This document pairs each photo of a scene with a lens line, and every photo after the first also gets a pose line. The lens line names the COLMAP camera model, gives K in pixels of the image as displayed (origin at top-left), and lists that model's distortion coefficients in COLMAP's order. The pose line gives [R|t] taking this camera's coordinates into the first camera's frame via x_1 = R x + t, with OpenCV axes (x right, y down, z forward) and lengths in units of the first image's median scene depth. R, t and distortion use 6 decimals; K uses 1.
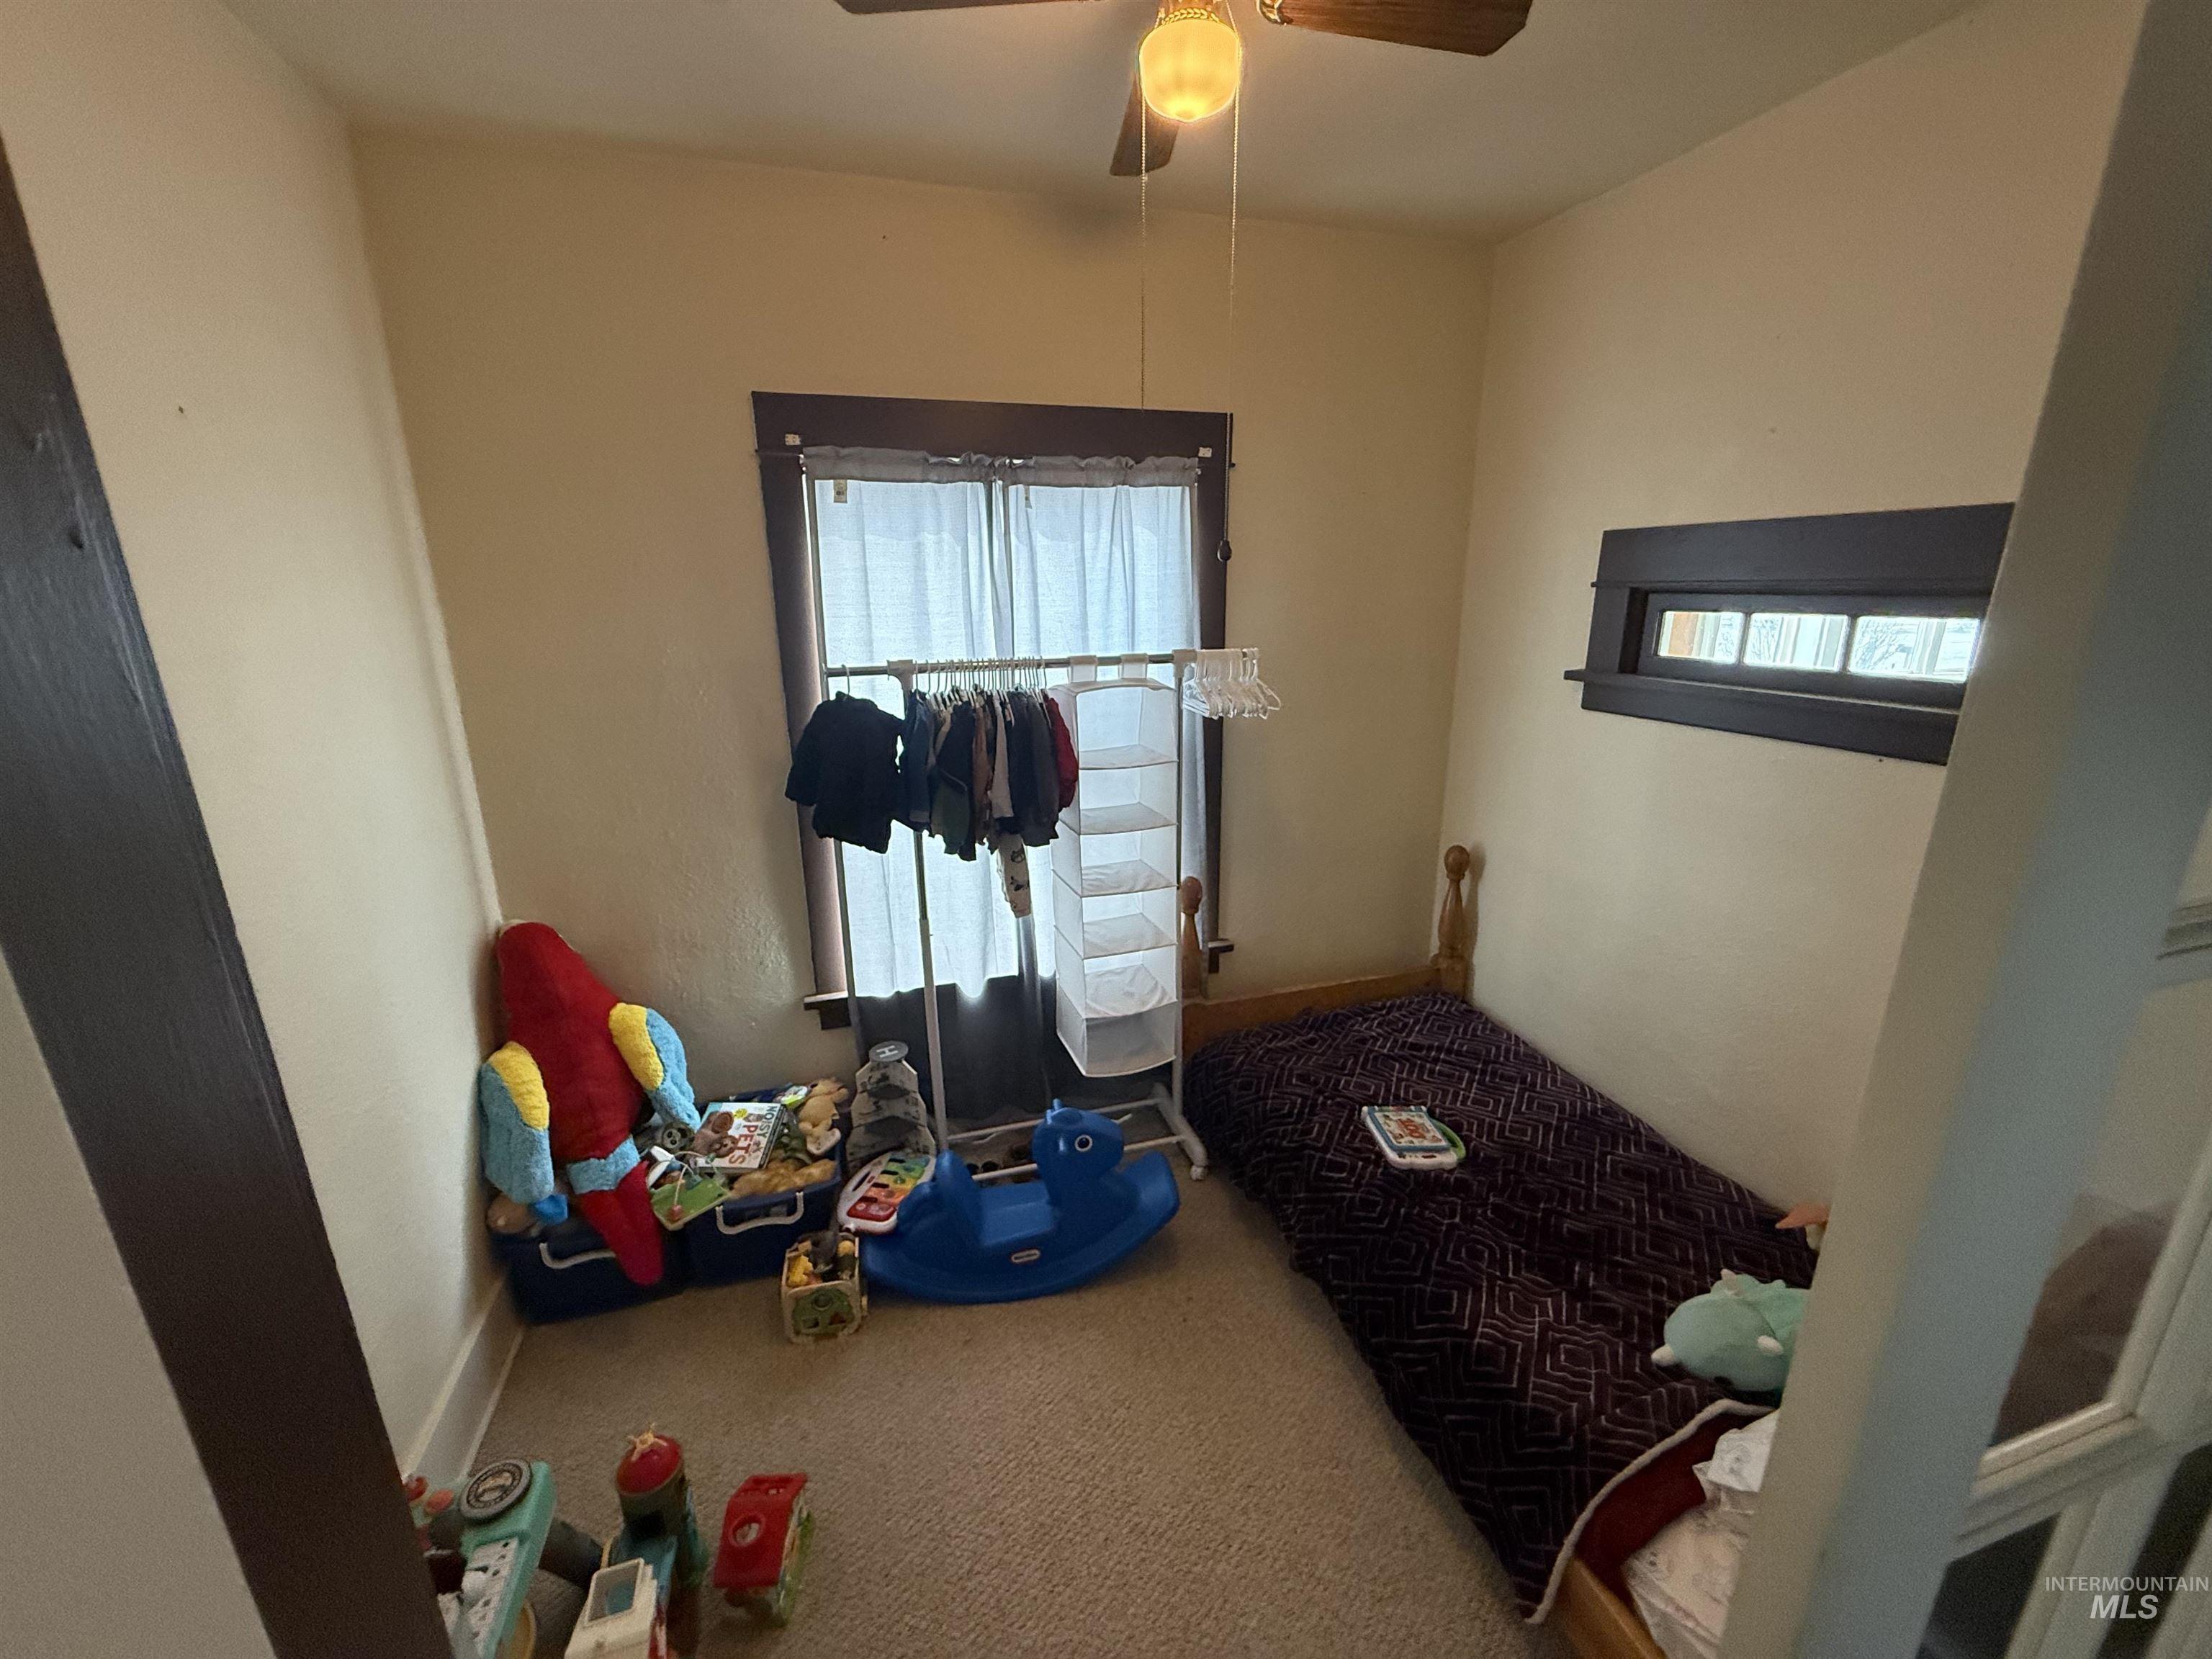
lens RADIAL K [[881.6, 0, 1099.3], [0, 881.6, 827.8], [0, 0, 1]] dist [-0.000465, 0.000222]
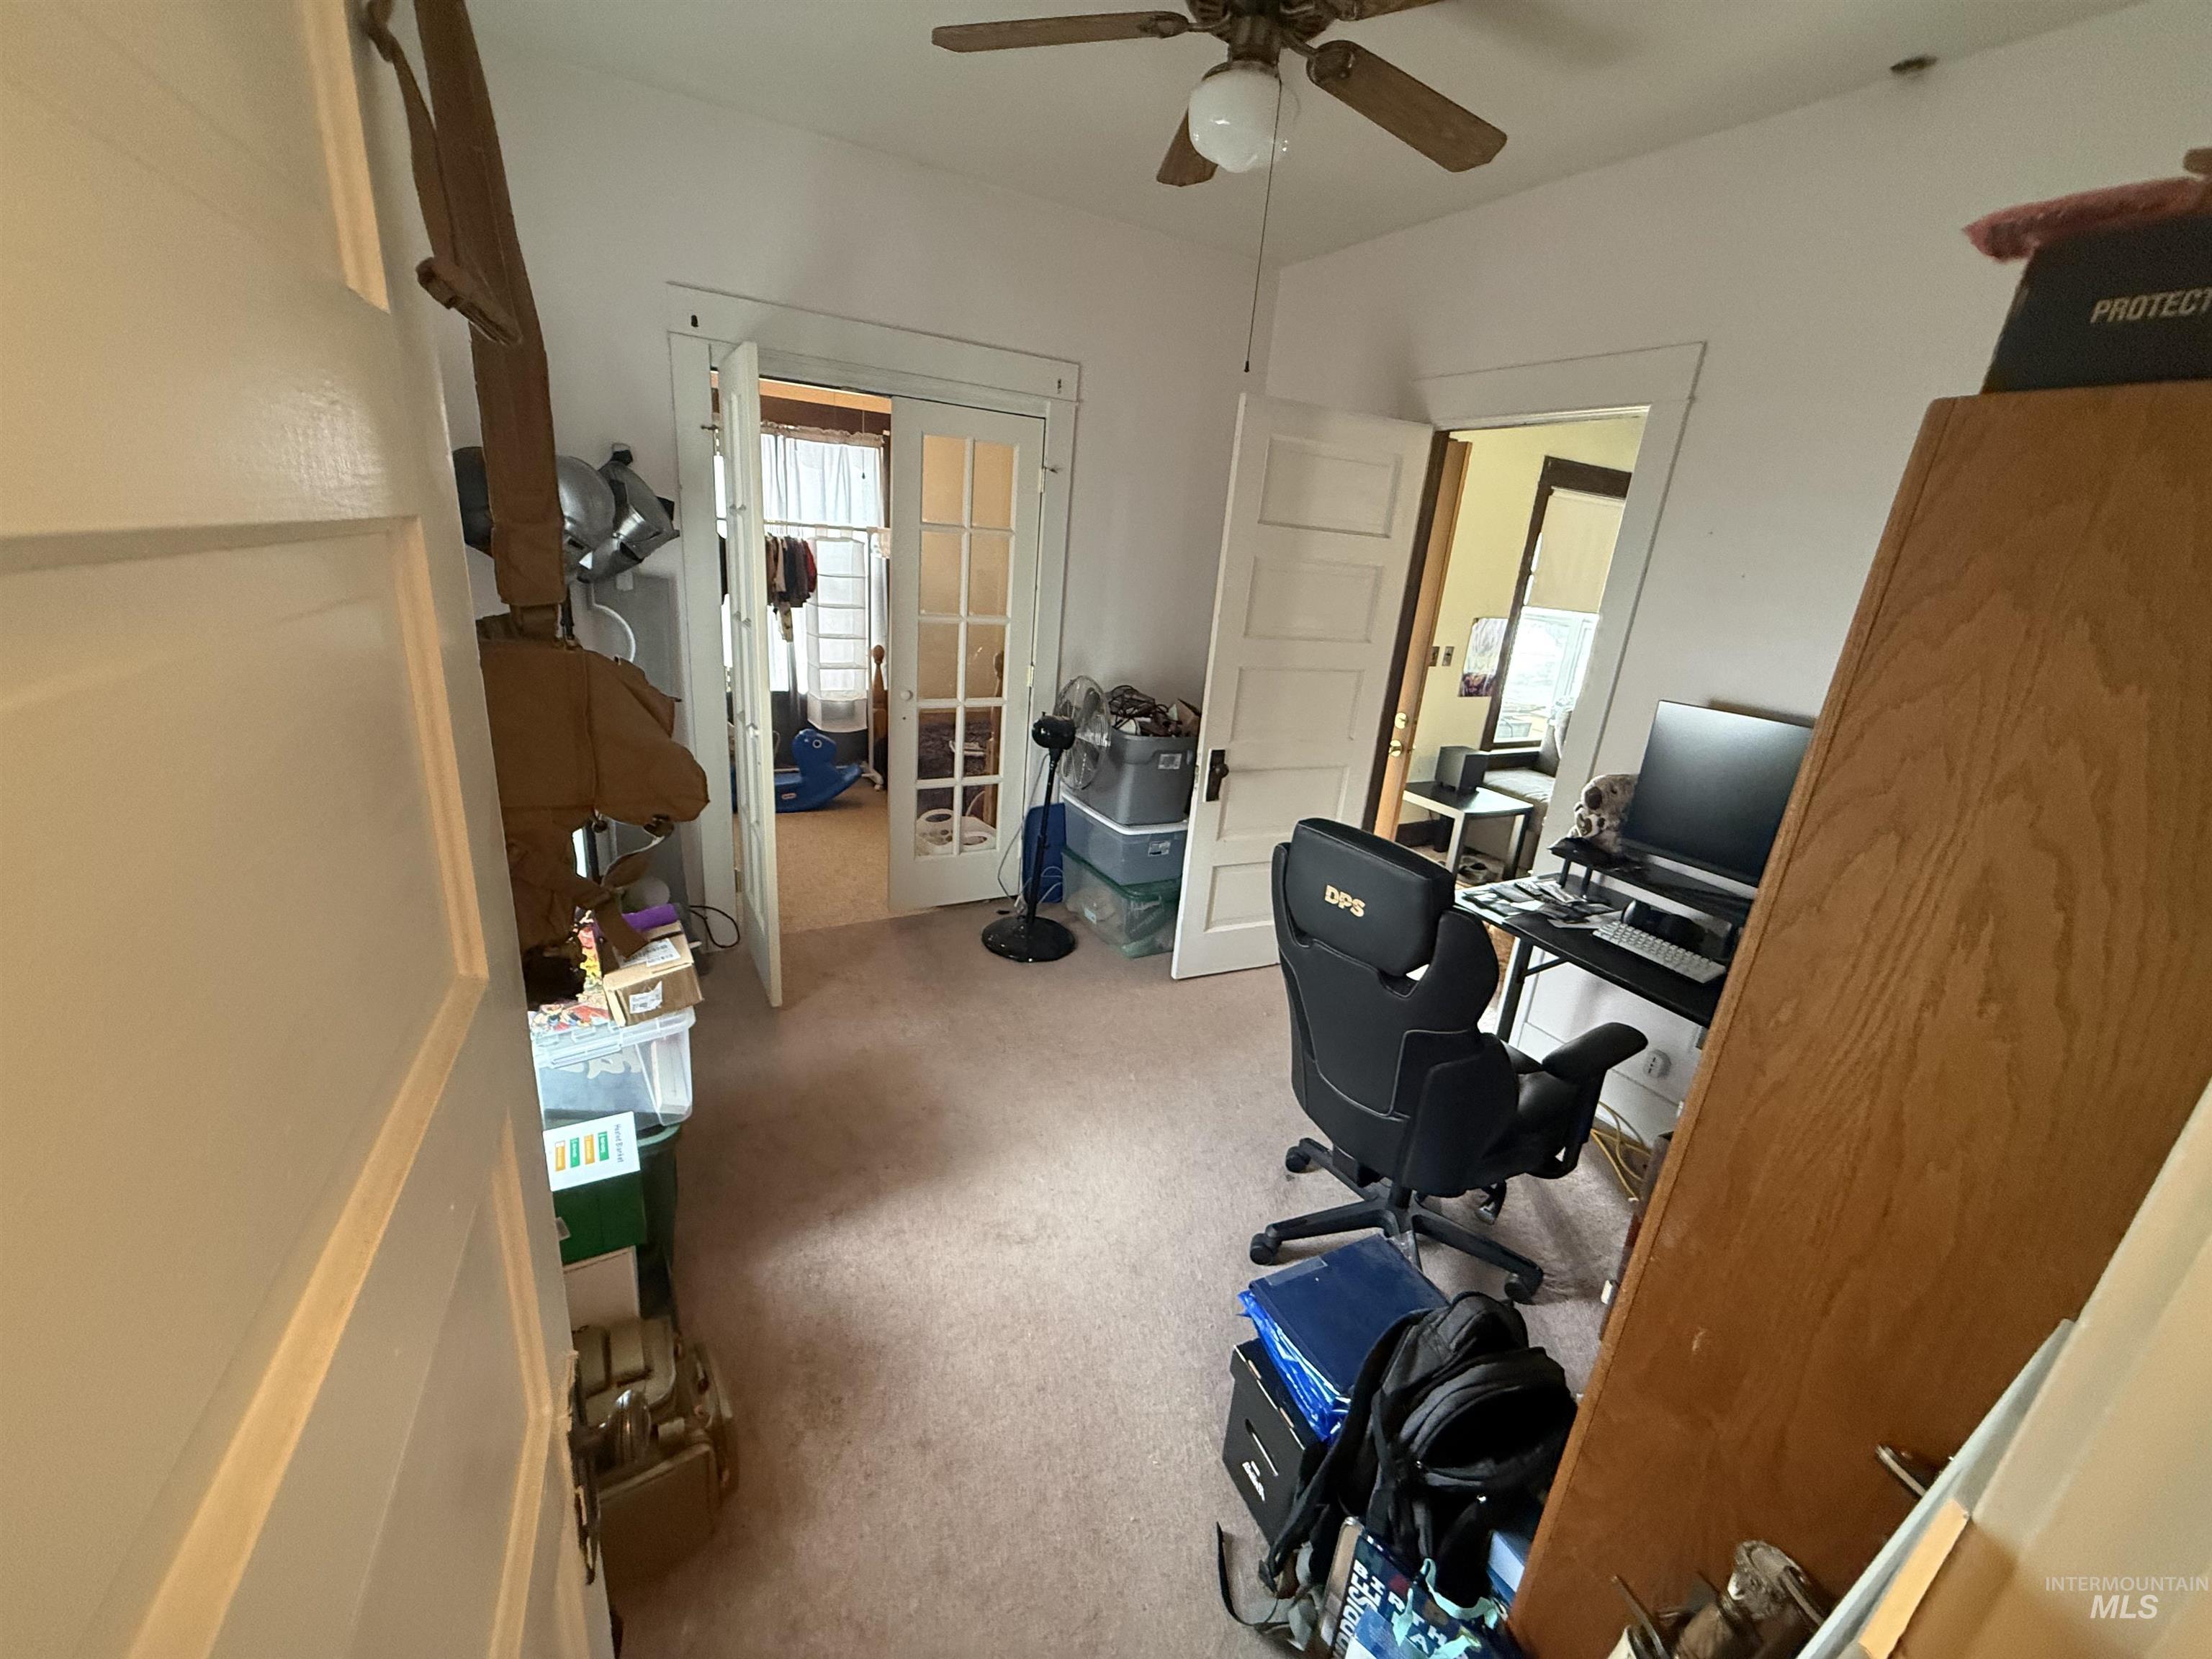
lens RADIAL K [[881.6, 0, 1099.3], [0, 881.6, 827.8], [0, 0, 1]] dist [-0.000465, 0.000222]
pose [[0.971126, 0.020259, 0.237707, 0.137820], [-0.031049, 0.998646, 0.041739, 0.418734], [-0.236540, -0.047914, 0.970440, -1.227753]]
